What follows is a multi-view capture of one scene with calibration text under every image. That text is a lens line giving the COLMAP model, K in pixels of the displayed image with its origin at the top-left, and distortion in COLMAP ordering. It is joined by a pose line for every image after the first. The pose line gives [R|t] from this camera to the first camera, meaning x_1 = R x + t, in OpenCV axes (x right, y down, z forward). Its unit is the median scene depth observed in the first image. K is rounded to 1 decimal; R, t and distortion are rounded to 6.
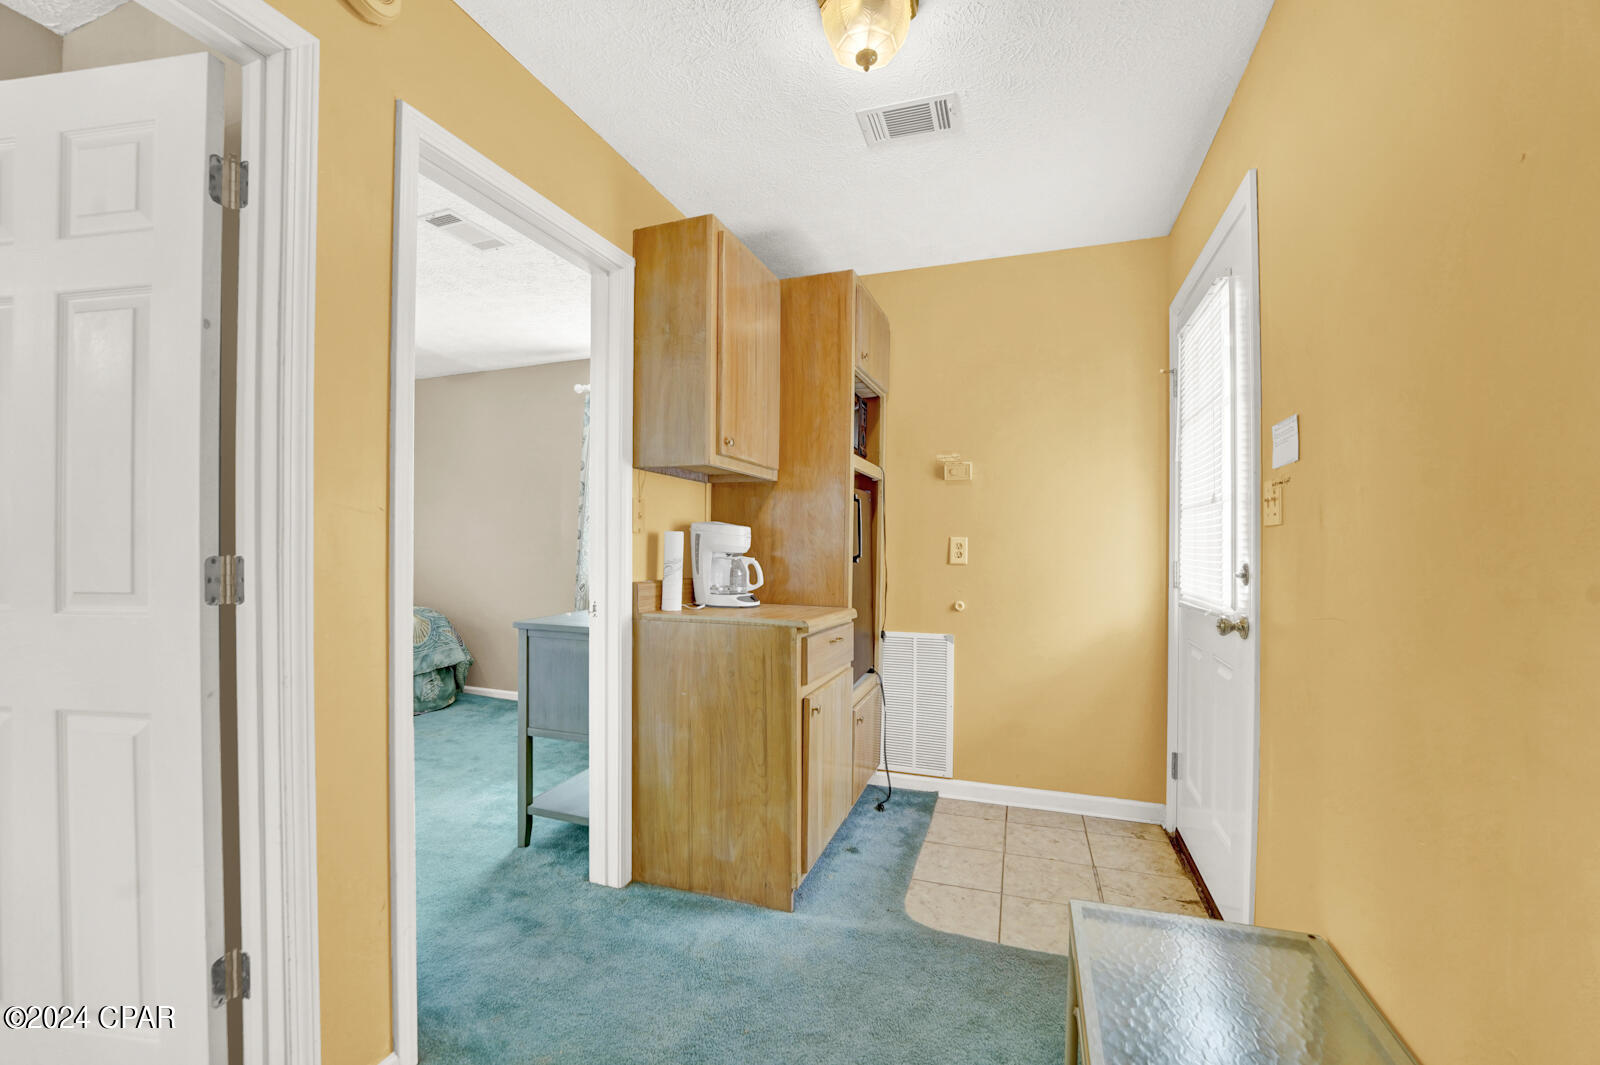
lens RADIAL K [[650.3, 0, 797.3], [0, 650.3, 536.8], [0, 0, 1]] dist [-0.025565, 0.001495]
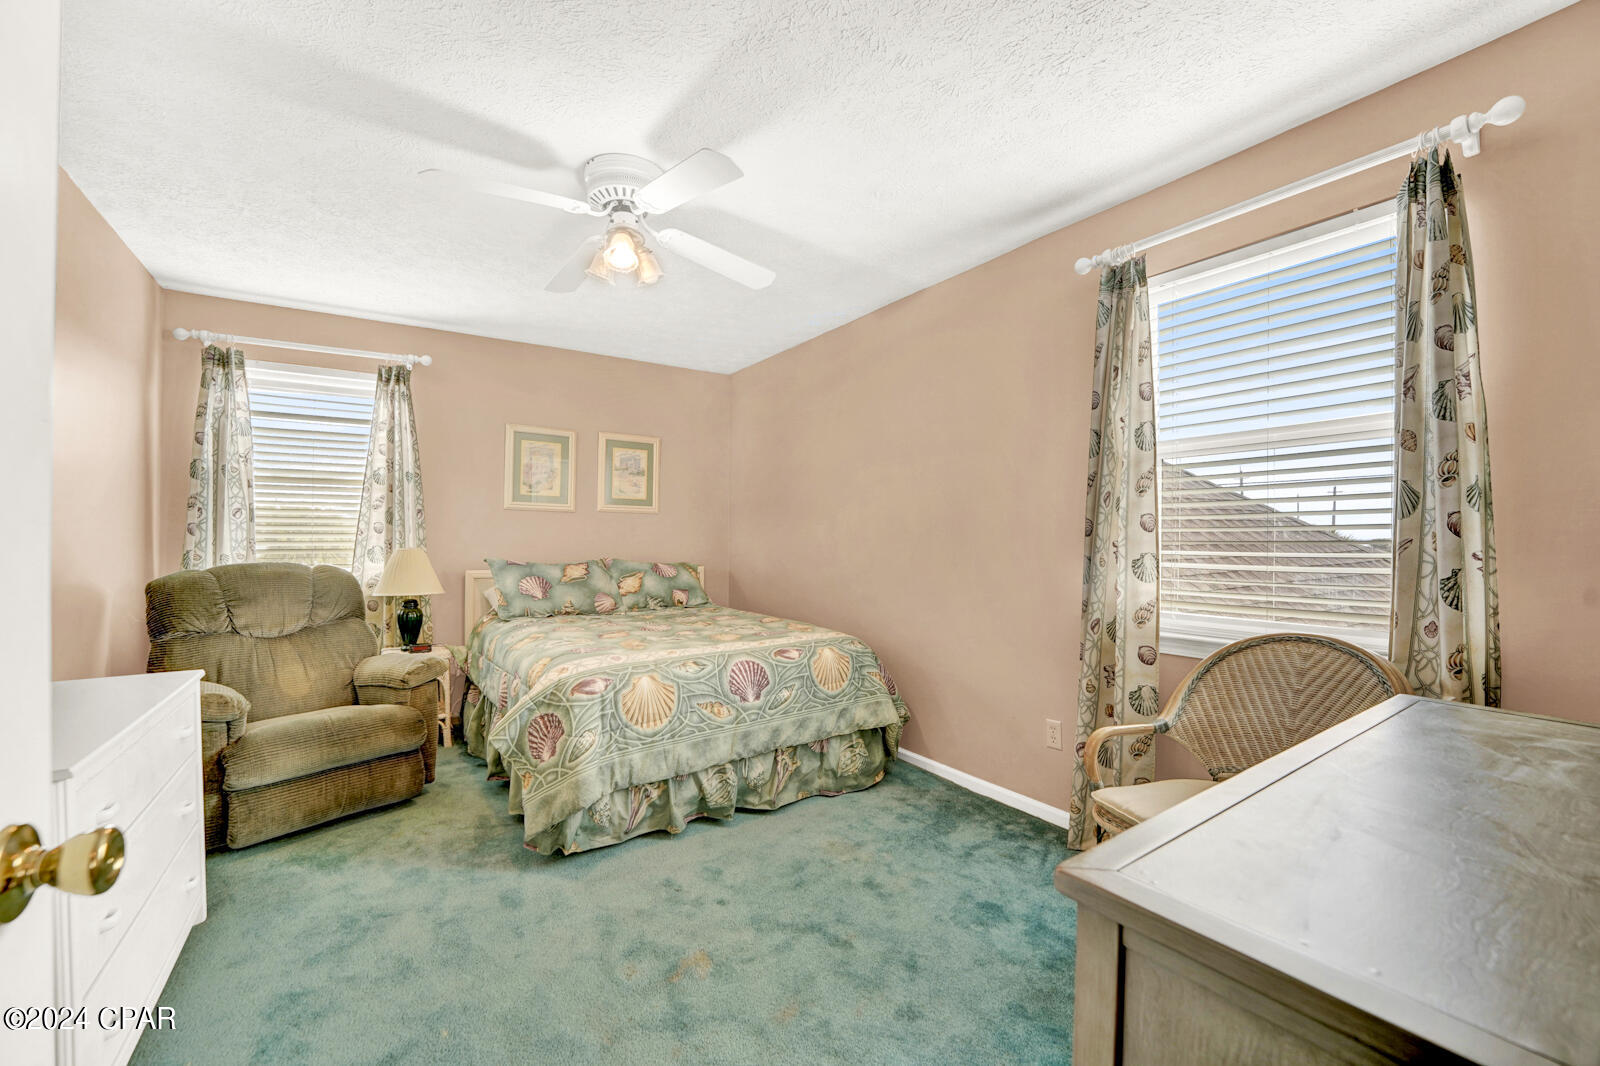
lens RADIAL K [[649.0, 0, 799.2], [0, 649.0, 537.8], [0, 0, 1]] dist [-0.025090, 0.000777]
pose [[0.806173, 0.004561, -0.591662, -0.213096], [-0.000759, 0.999977, 0.006674, 0.001980], [0.591679, -0.004931, 0.806158, 0.422630]]
